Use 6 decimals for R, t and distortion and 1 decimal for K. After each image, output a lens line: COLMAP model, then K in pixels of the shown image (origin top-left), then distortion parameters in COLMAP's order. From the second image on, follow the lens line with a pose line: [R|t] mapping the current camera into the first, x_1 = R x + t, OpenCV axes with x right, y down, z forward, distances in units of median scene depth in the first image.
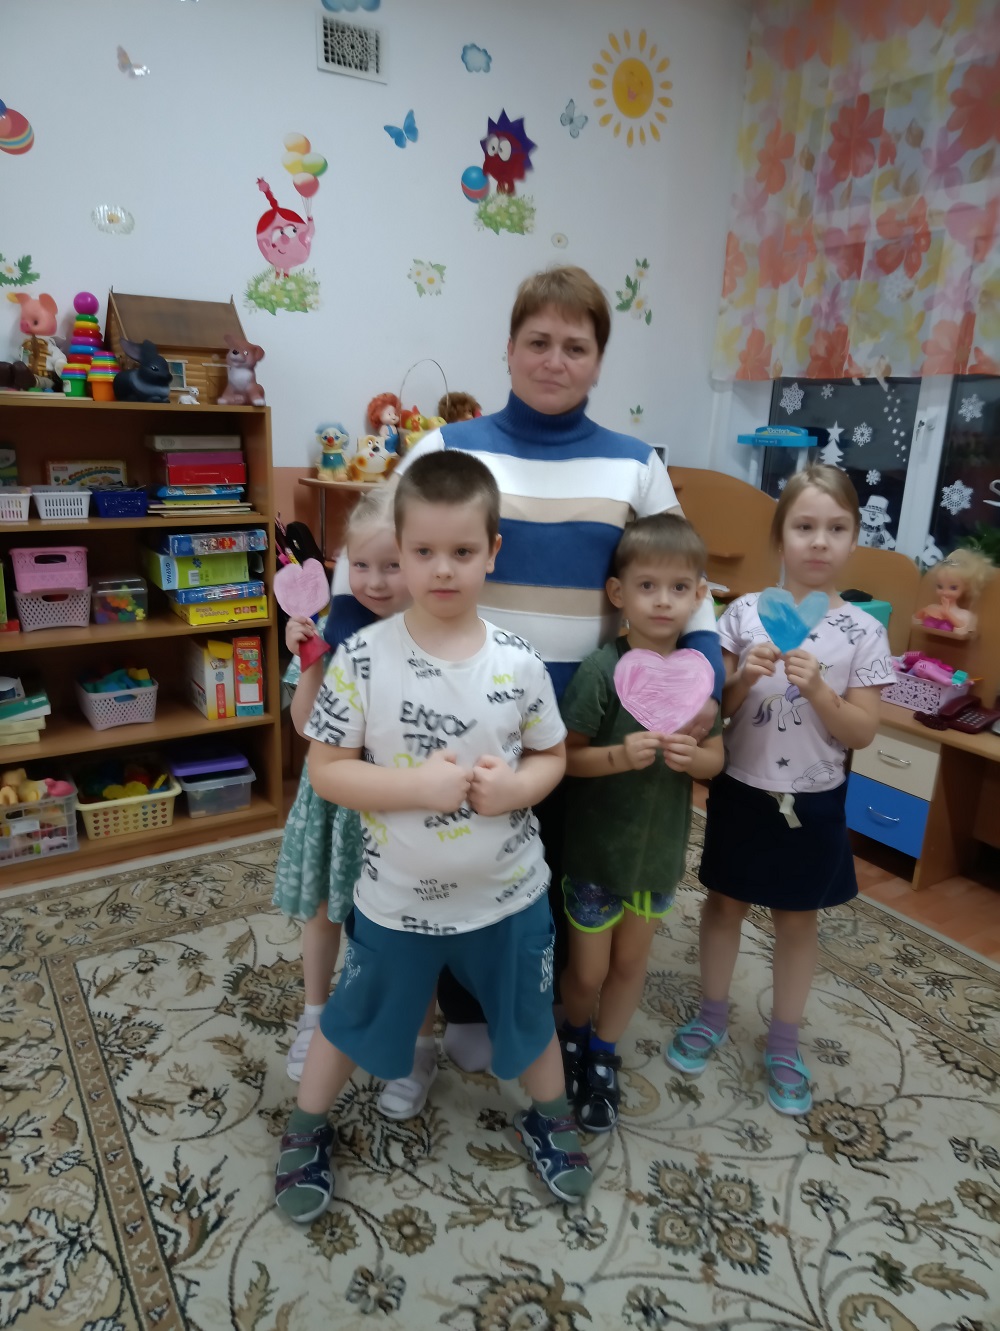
lens RADIAL K [[914.0, 0, 476.3], [0, 914.0, 659.6], [0, 0, 1]] dist [-0.002115, 0.012089]
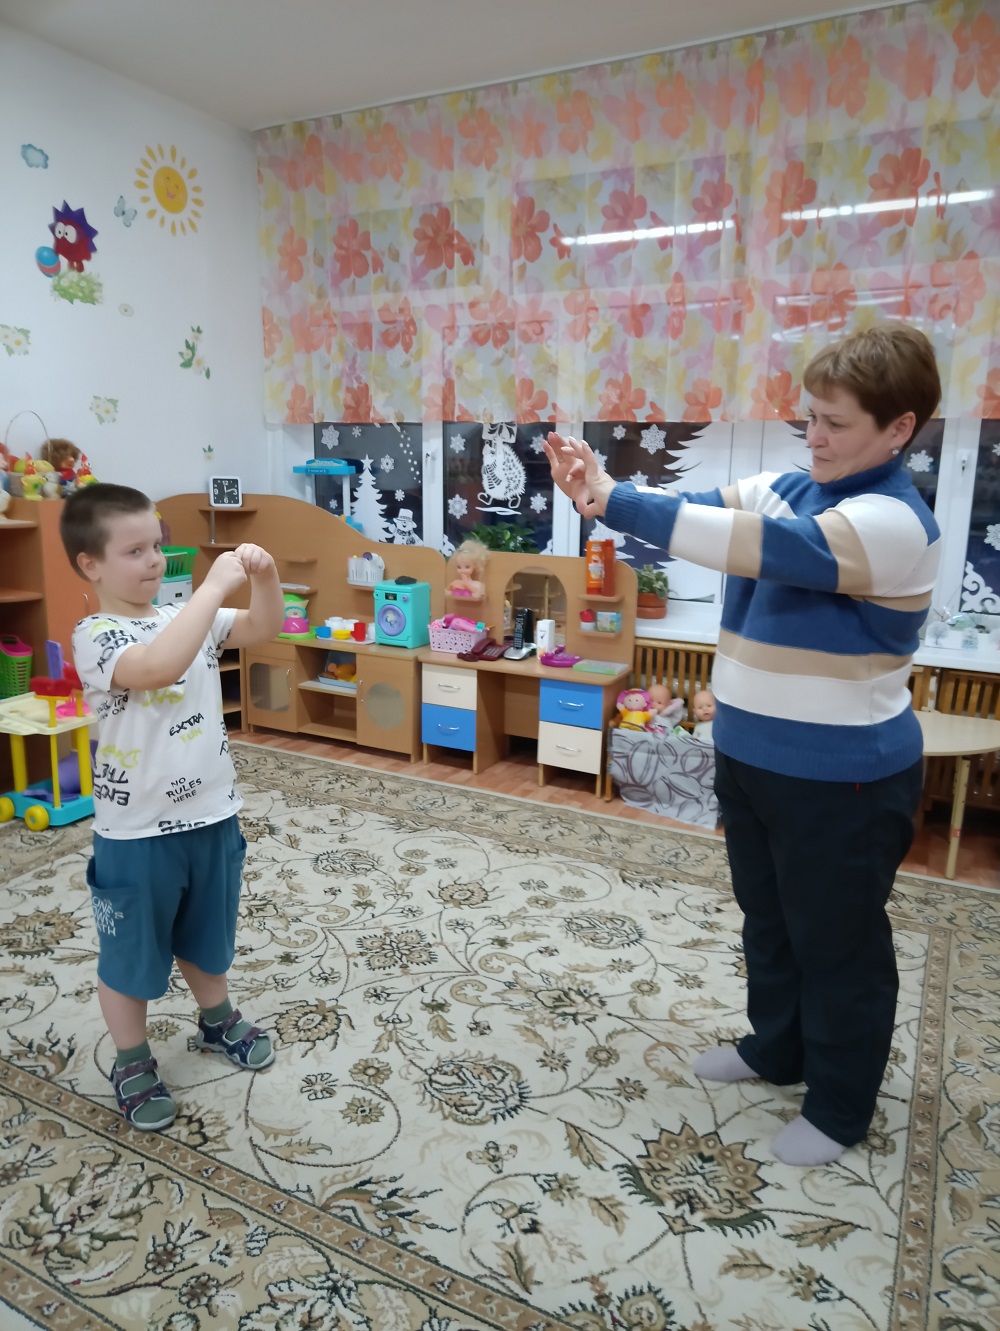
lens RADIAL K [[946.7, 0, 500.3], [0, 946.7, 619.8], [0, 0, 1]] dist [-0.066462, 0.007739]
pose [[0.858793, -0.109088, 0.500574, -0.146819], [0.148248, 0.988181, -0.038987, 0.054442], [-0.490405, 0.107691, 0.864816, -0.237363]]
